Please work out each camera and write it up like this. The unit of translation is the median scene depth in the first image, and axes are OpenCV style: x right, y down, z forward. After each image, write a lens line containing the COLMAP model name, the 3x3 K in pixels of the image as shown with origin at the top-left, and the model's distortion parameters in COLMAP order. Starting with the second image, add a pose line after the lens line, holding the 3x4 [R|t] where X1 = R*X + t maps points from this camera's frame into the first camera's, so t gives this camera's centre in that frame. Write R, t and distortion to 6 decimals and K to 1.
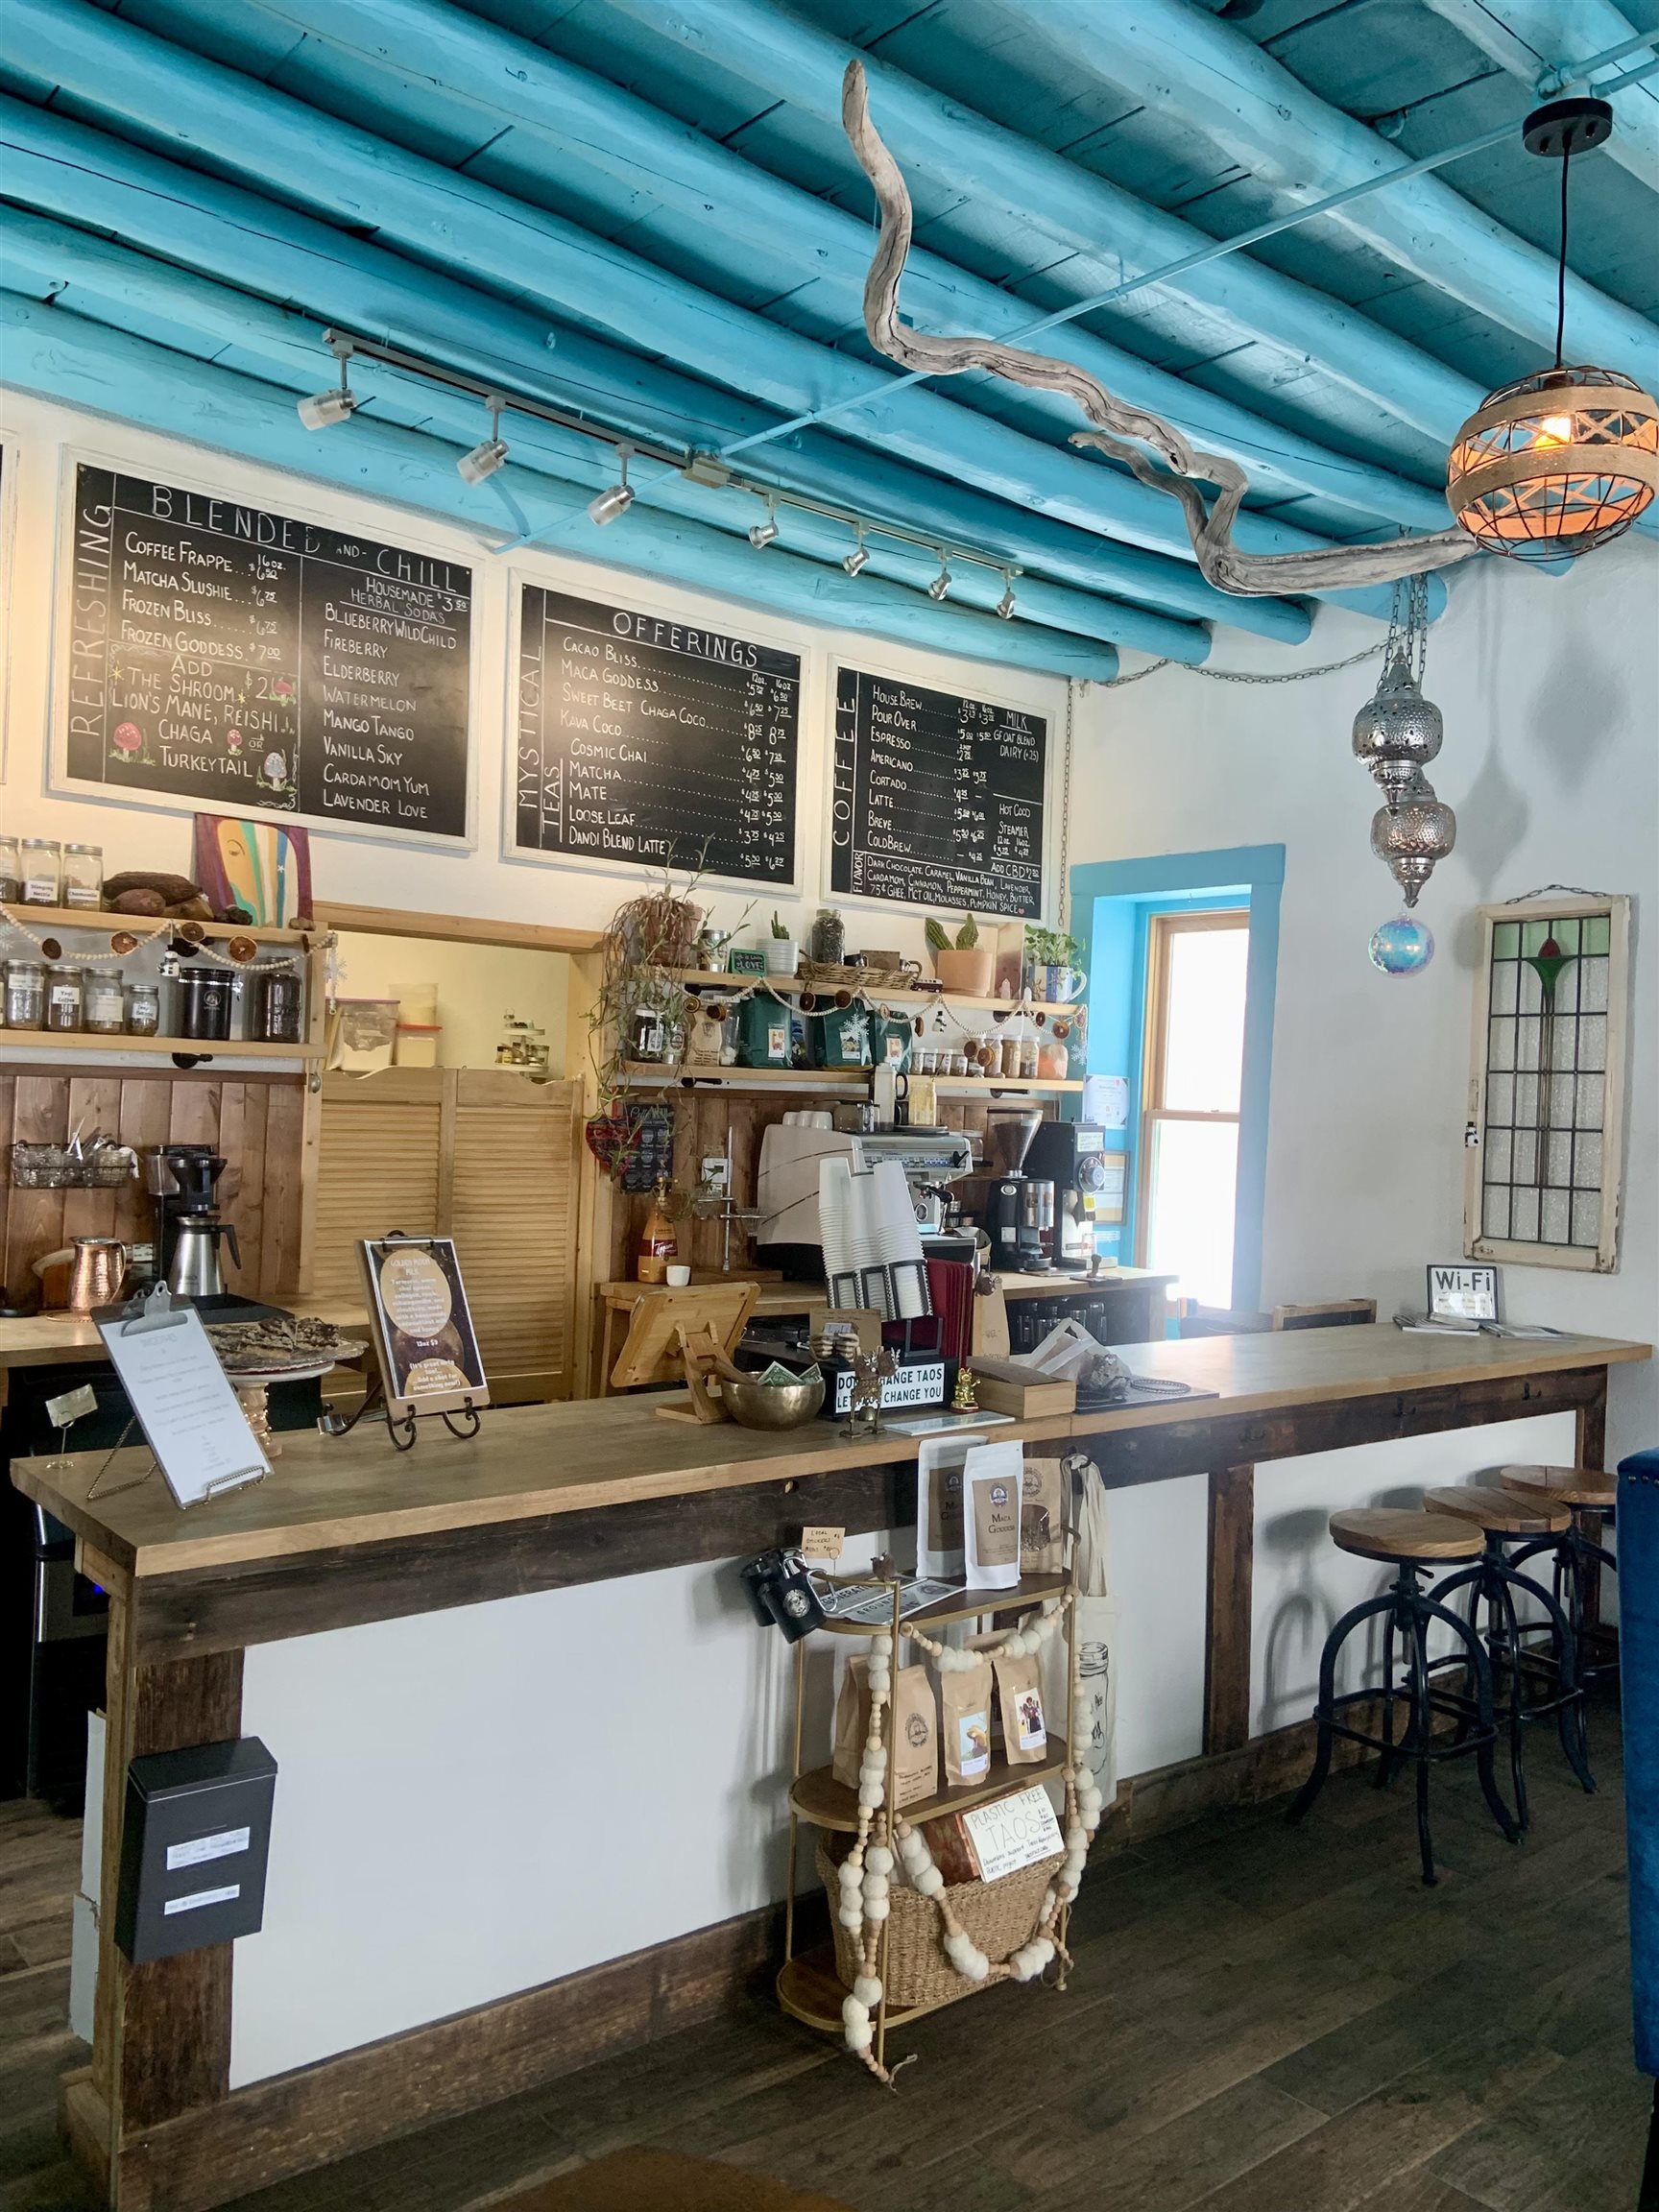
lens RADIAL K [[1639.5, 0, 848.1], [0, 1639.5, 1106.1], [0, 0, 1]] dist [0.071886, -0.076368]
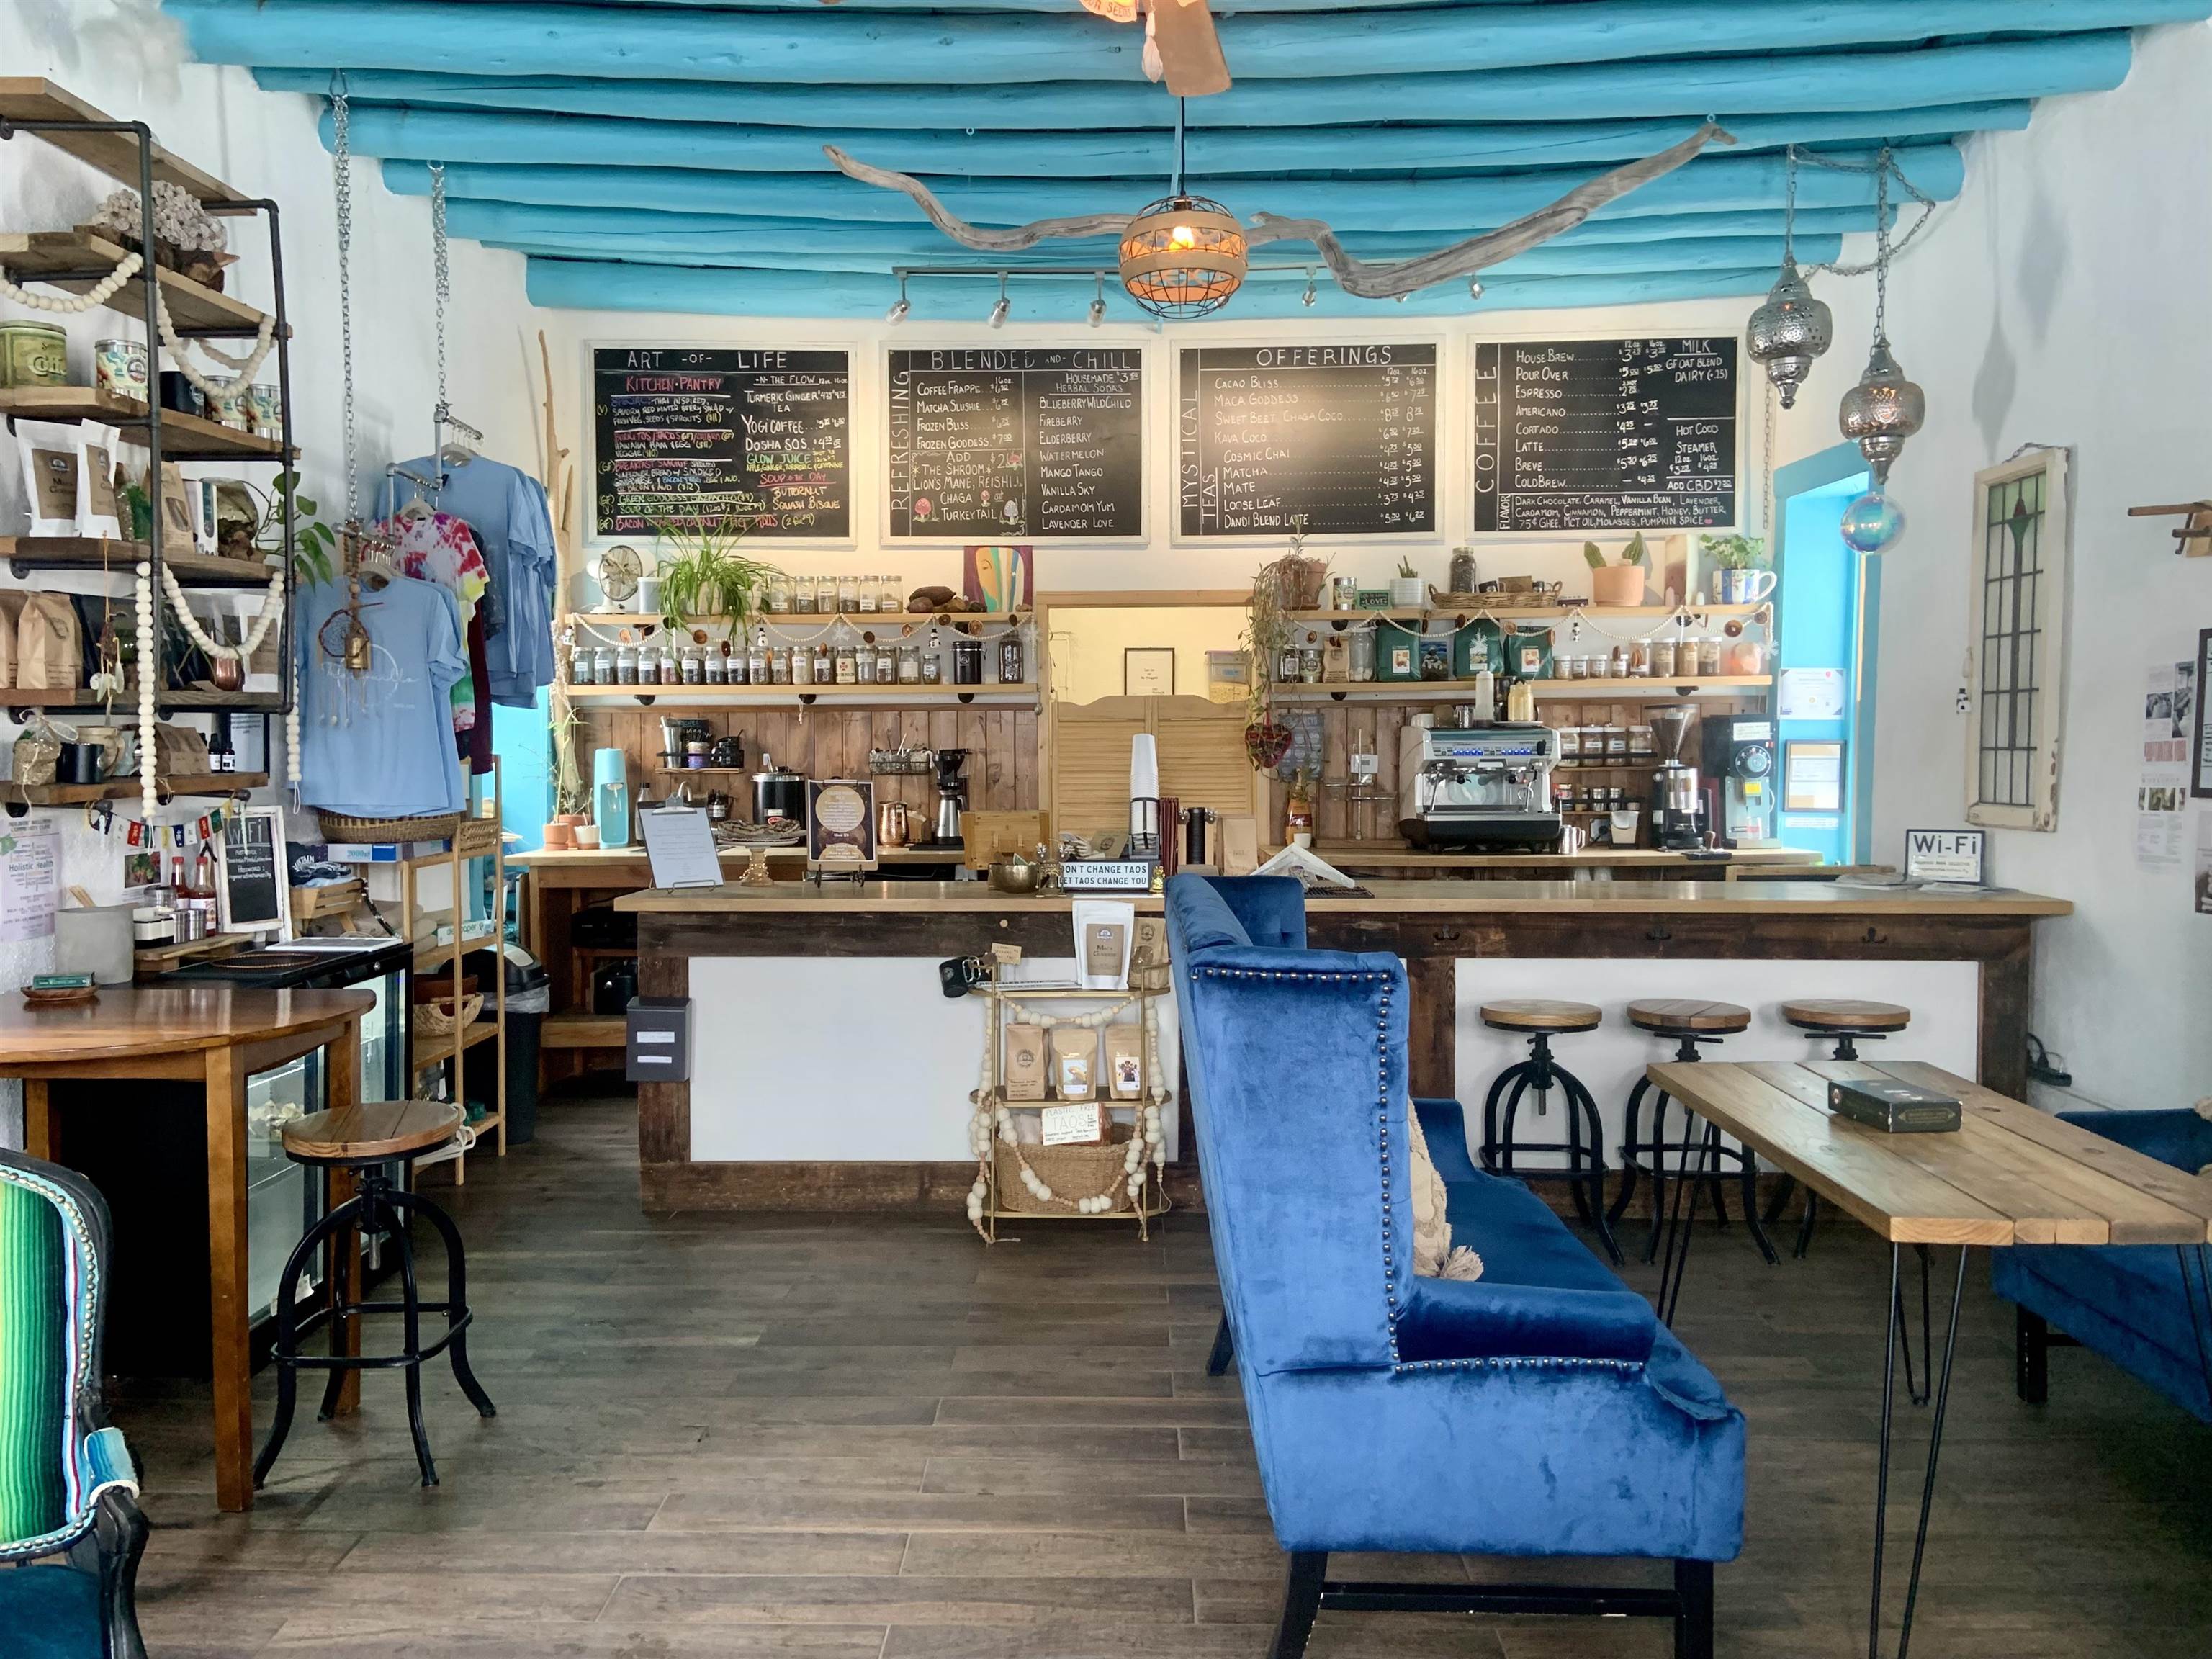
lens RADIAL K [[1639.5, 0, 1097.1], [0, 1639.5, 819.3], [0, 0, 1]] dist [0.071886, -0.076368]
pose [[0.747877, -0.008008, -0.663789, 0.673228], [0.031083, 0.999253, 0.022965, 0.050965], [0.663110, -0.037808, 0.747567, -0.116014]]
